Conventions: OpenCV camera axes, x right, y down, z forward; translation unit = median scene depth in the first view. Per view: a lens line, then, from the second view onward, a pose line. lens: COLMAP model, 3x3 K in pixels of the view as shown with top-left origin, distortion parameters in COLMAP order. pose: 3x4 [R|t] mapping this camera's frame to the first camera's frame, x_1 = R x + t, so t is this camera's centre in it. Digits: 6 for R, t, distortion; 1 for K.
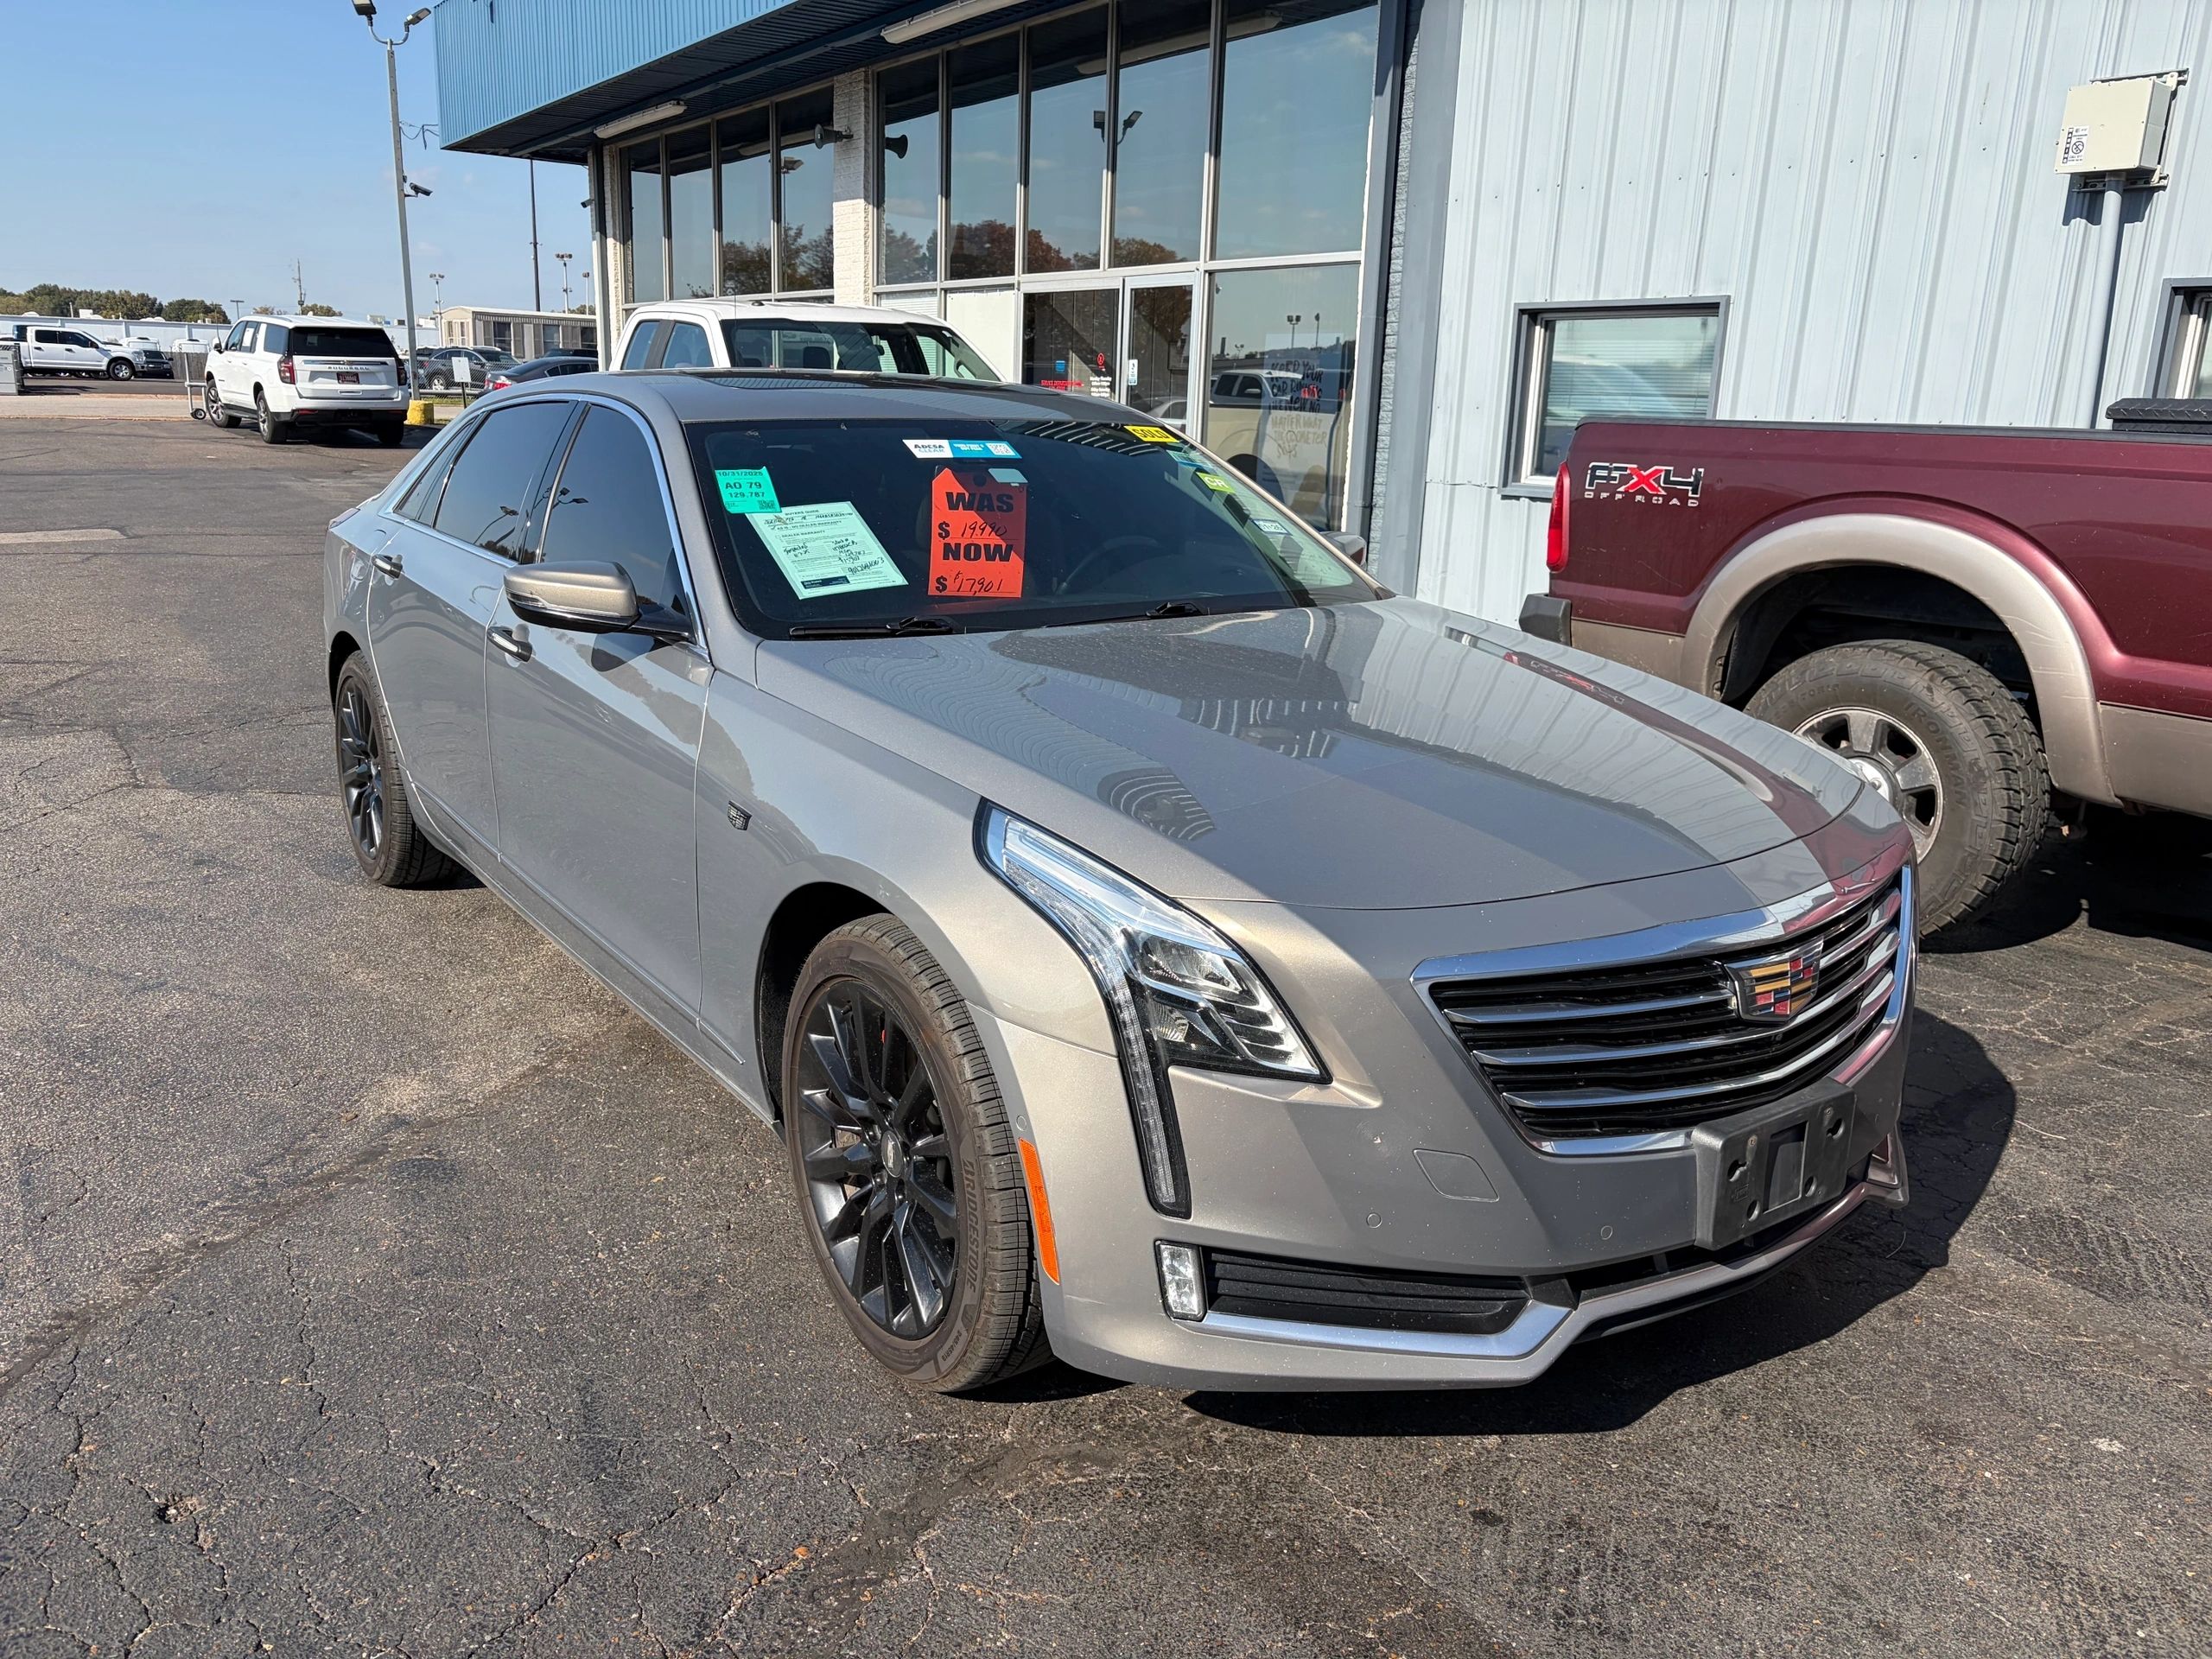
lens RADIAL K [[1707.3, 0, 1101.4], [0, 1707.3, 830.6], [0, 0, 1]] dist [0.065768, -0.089265]
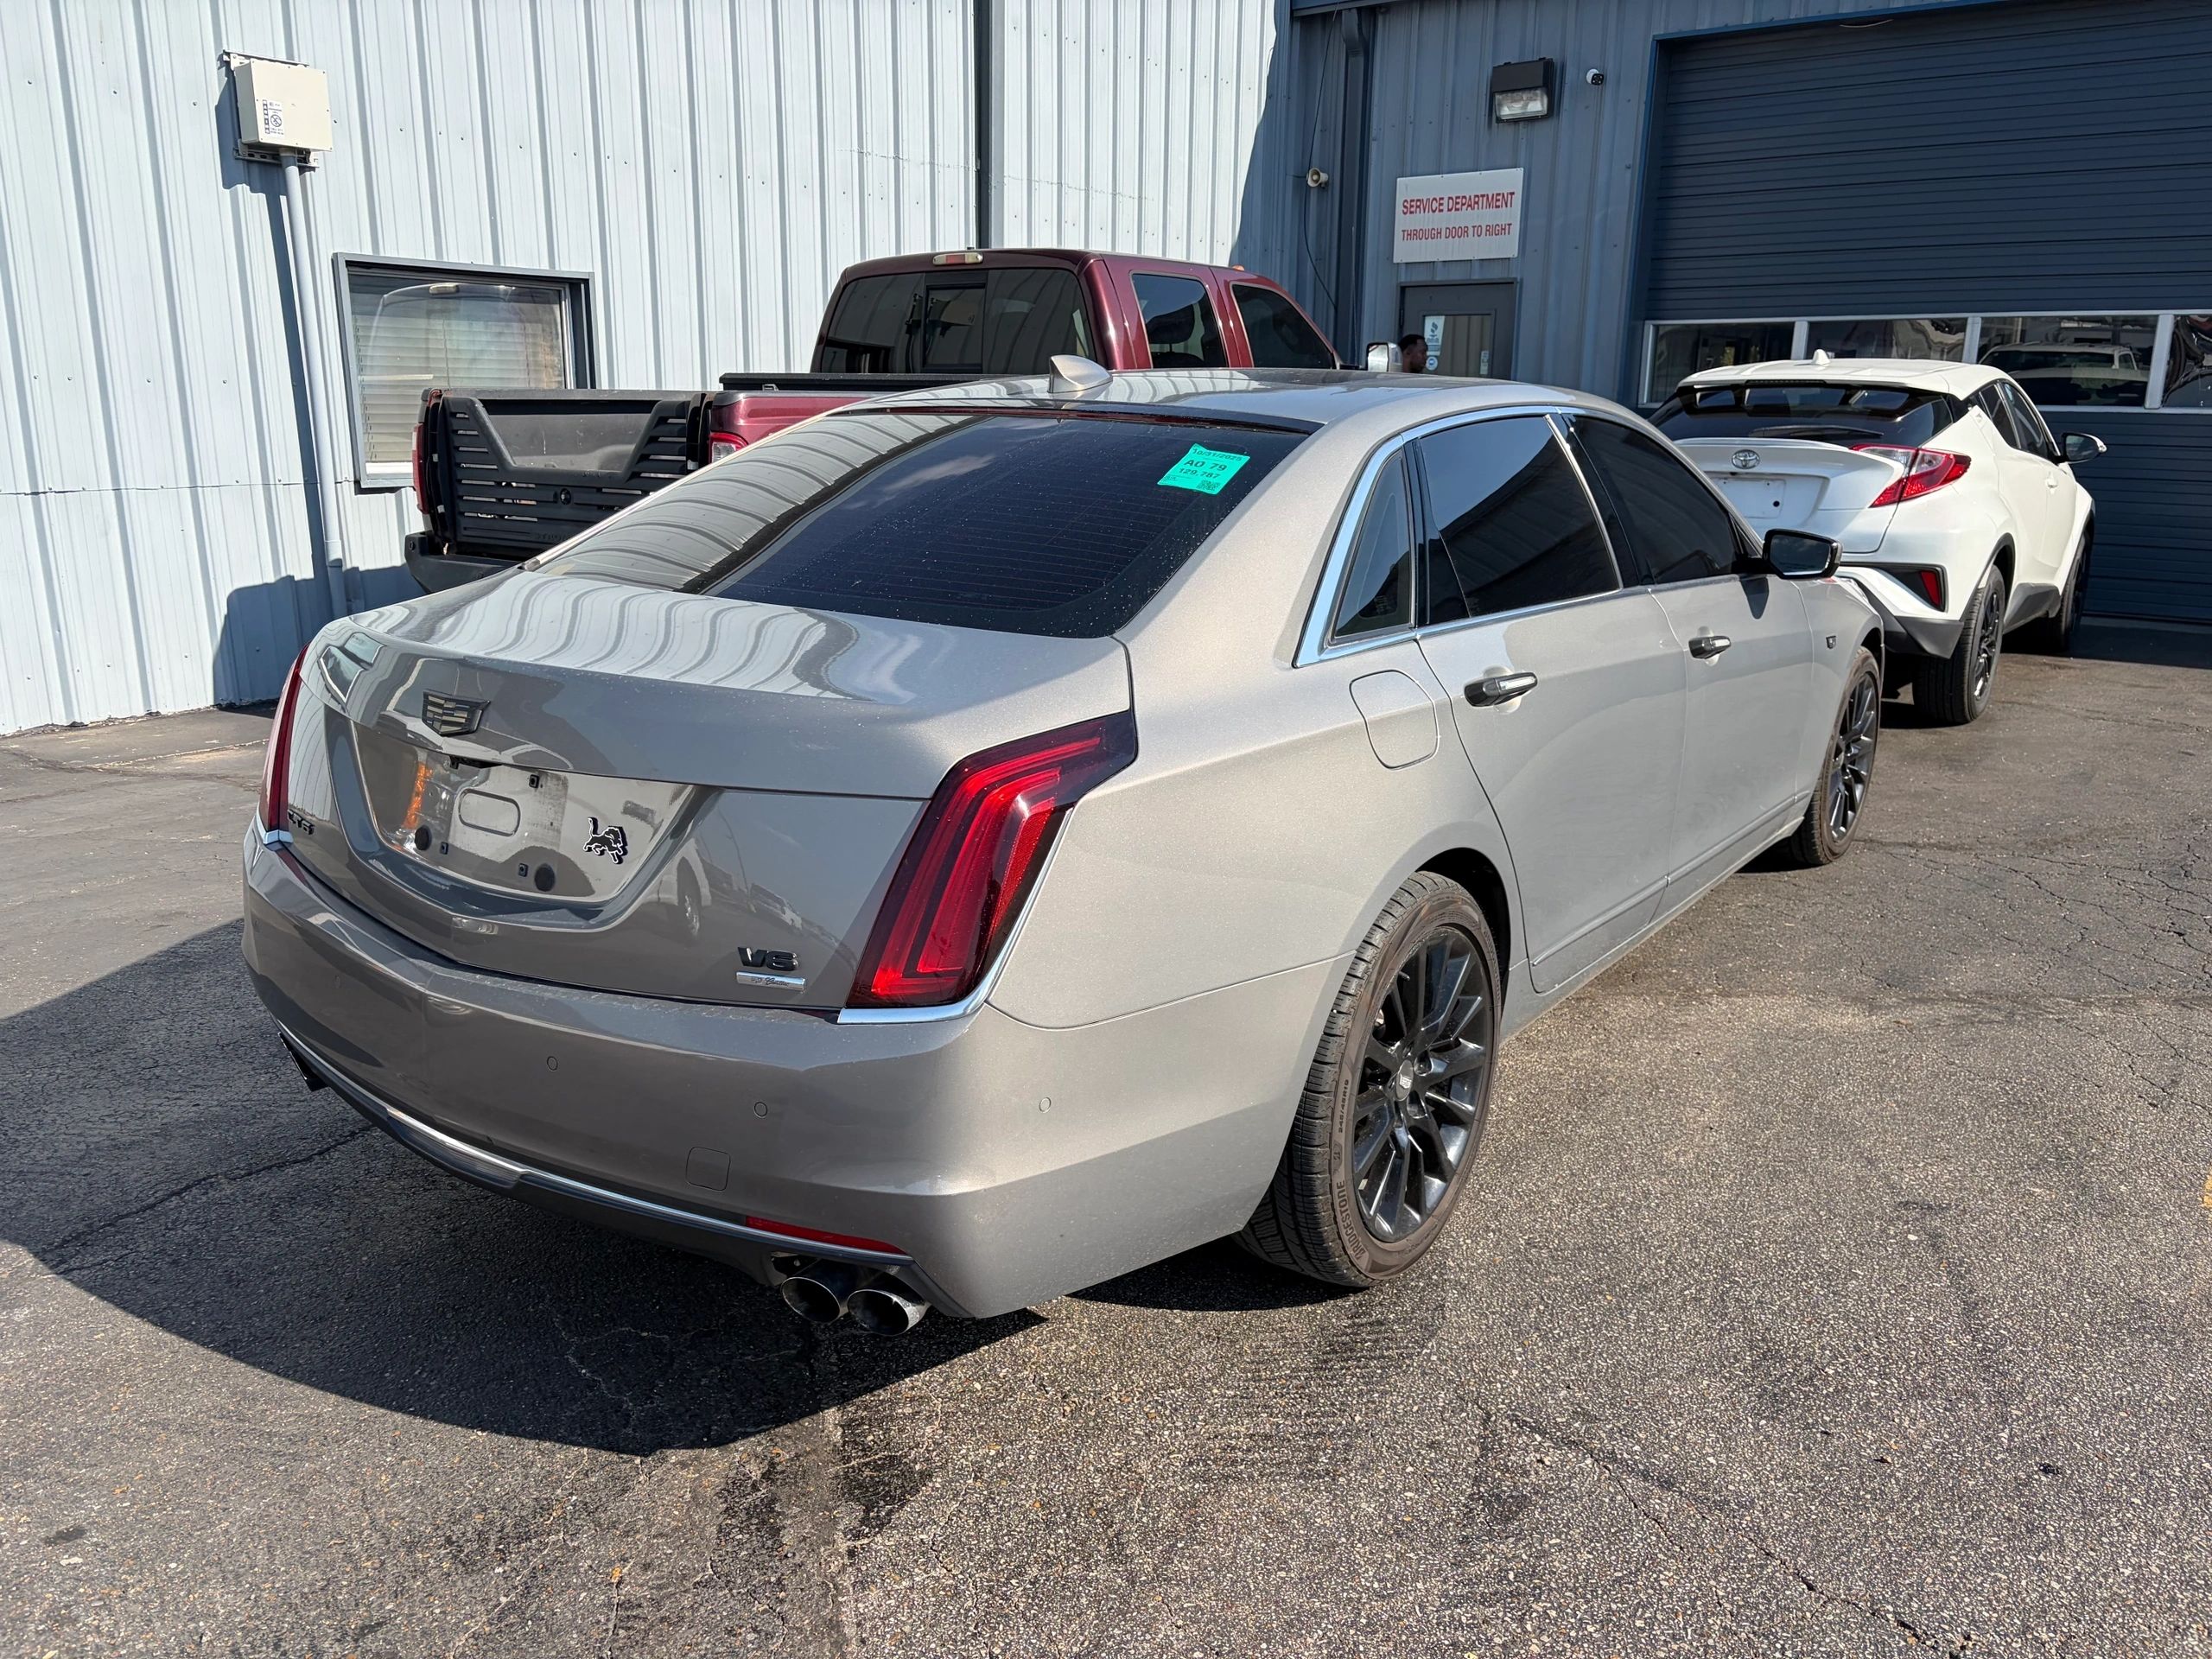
lens RADIAL K [[1707.3, 0, 1101.4], [0, 1707.3, 830.6], [0, 0, 1]] dist [0.065768, -0.089265]
pose [[-0.339213, -0.265913, 0.902344, -0.701589], [0.216294, 0.911470, 0.349913, -0.265546], [-0.915506, 0.313867, -0.251667, 0.963232]]
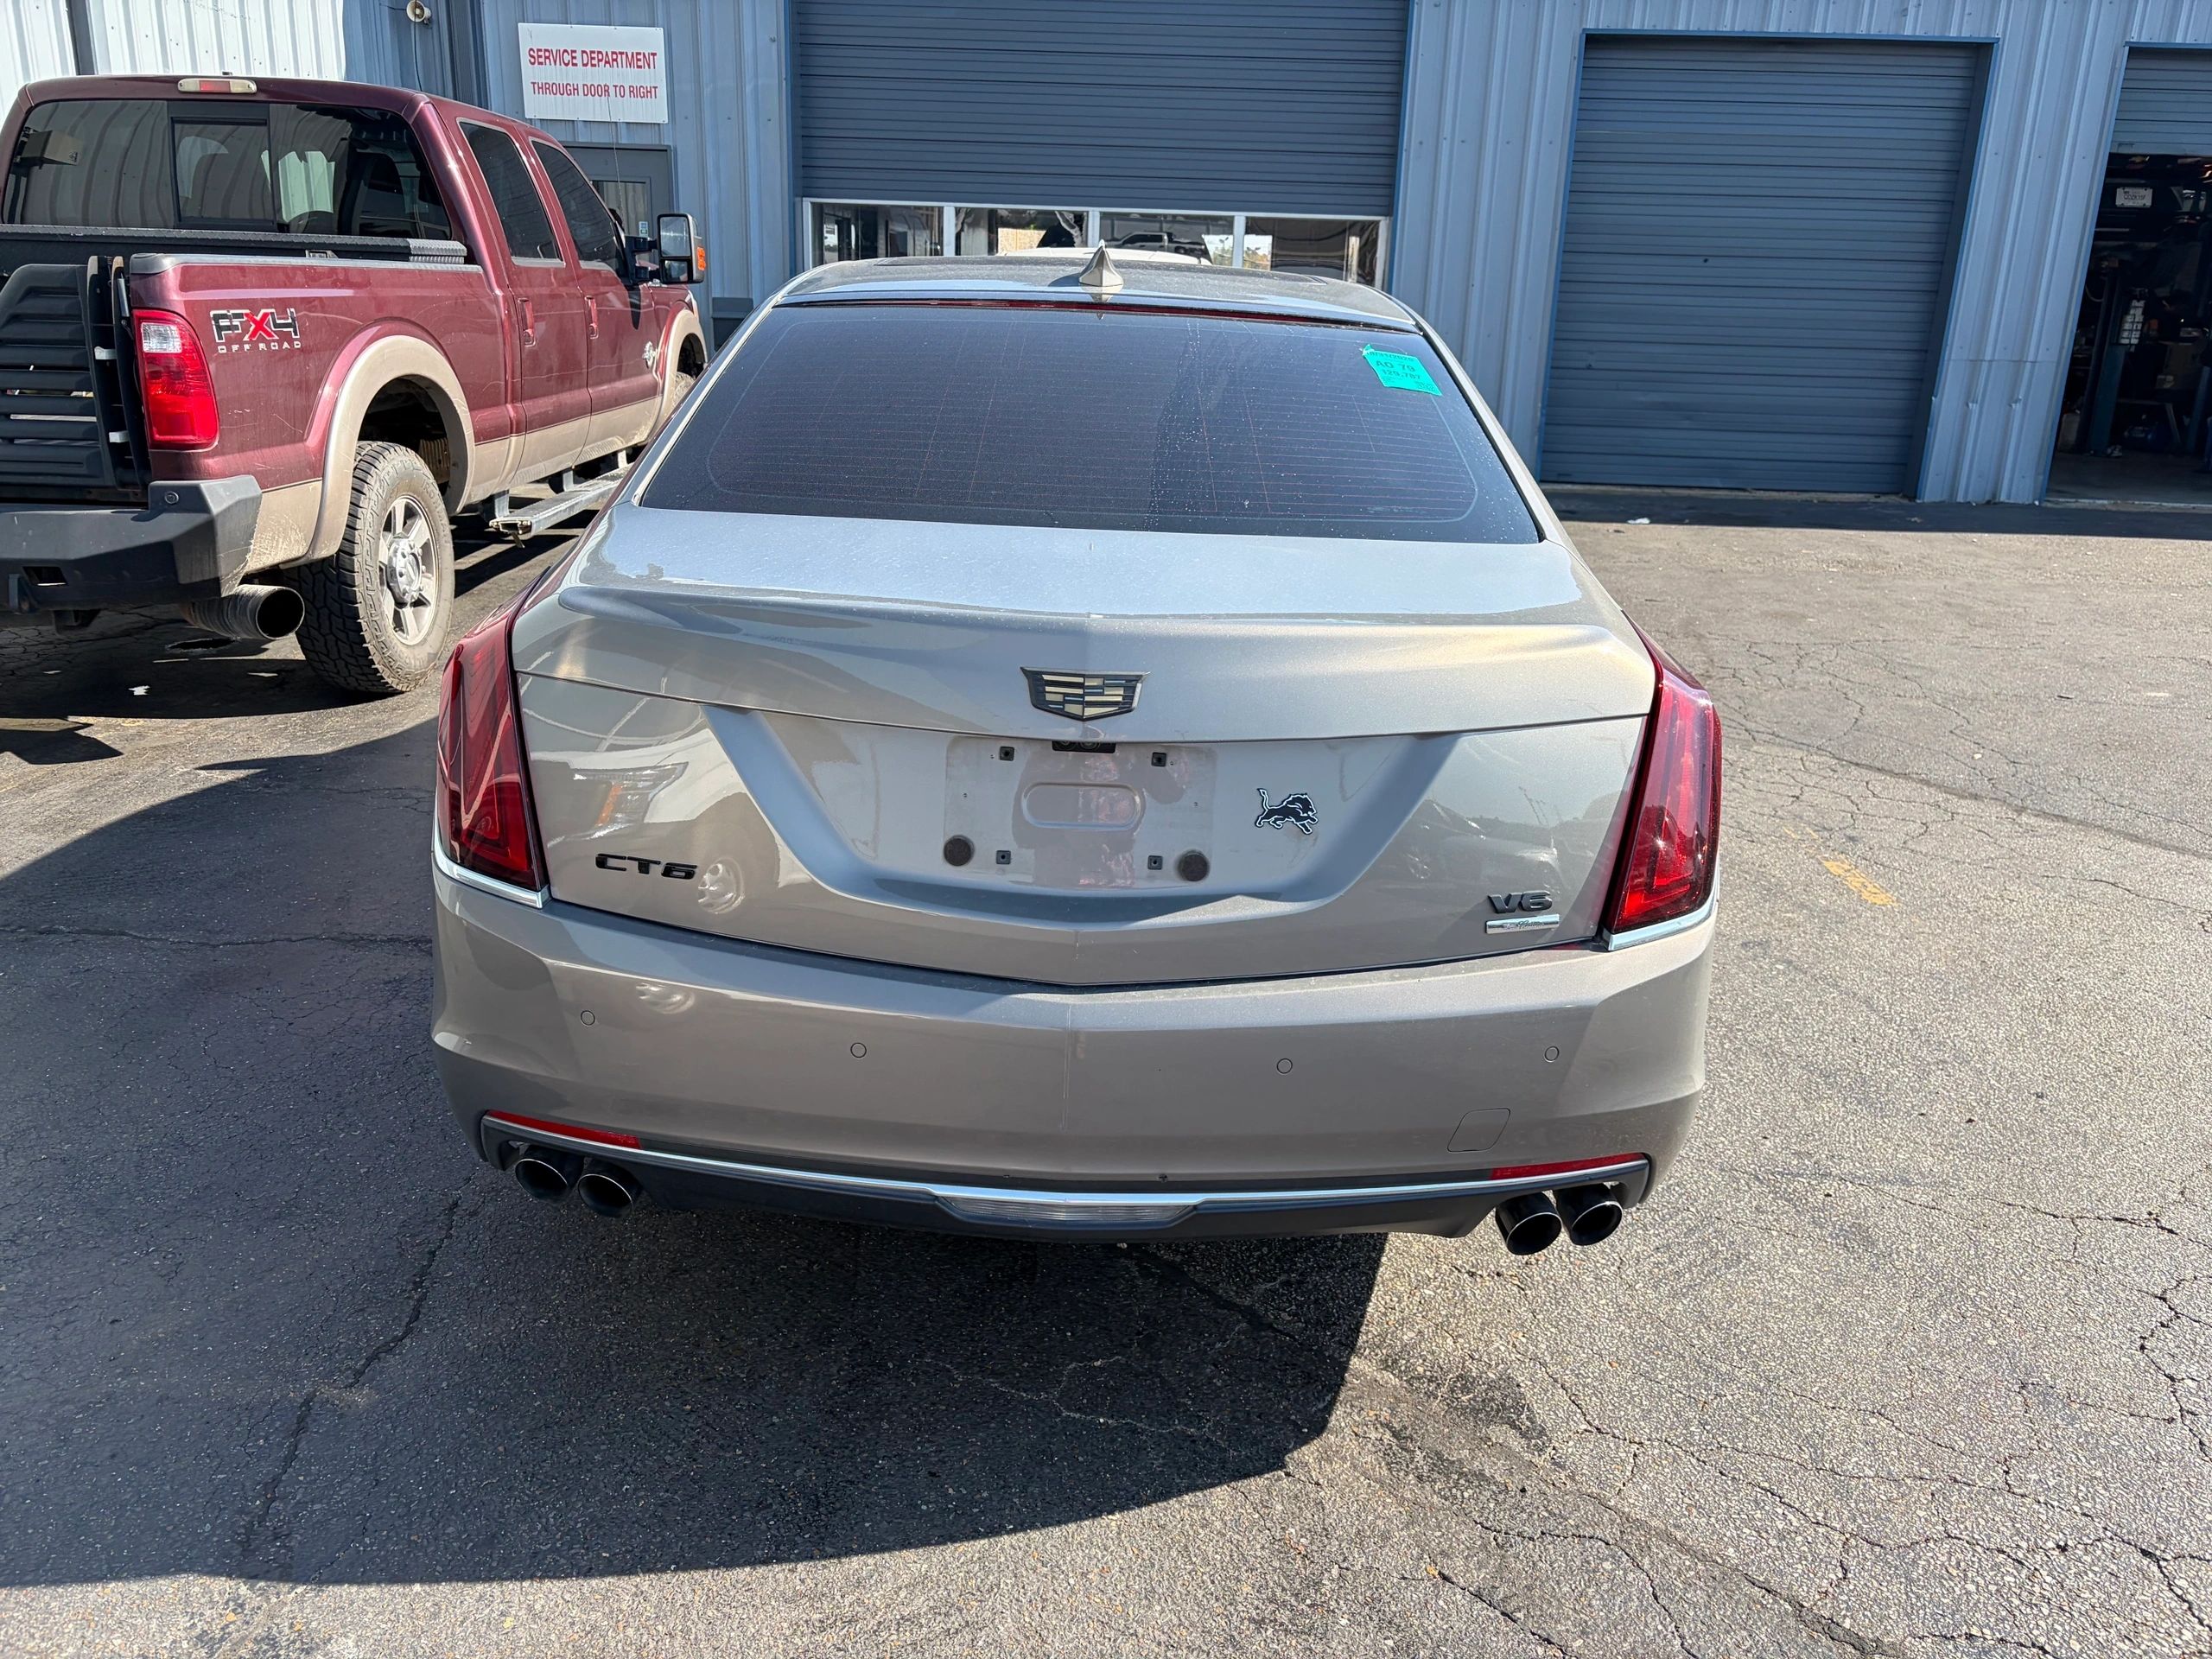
lens RADIAL K [[1707.3, 0, 1101.4], [0, 1707.3, 830.6], [0, 0, 1]] dist [0.065768, -0.089265]
pose [[-0.830339, -0.222602, 0.510868, -0.467710], [0.083000, 0.857123, 0.508381, -0.325030], [-0.551043, 0.464531, -0.693226, 1.221369]]
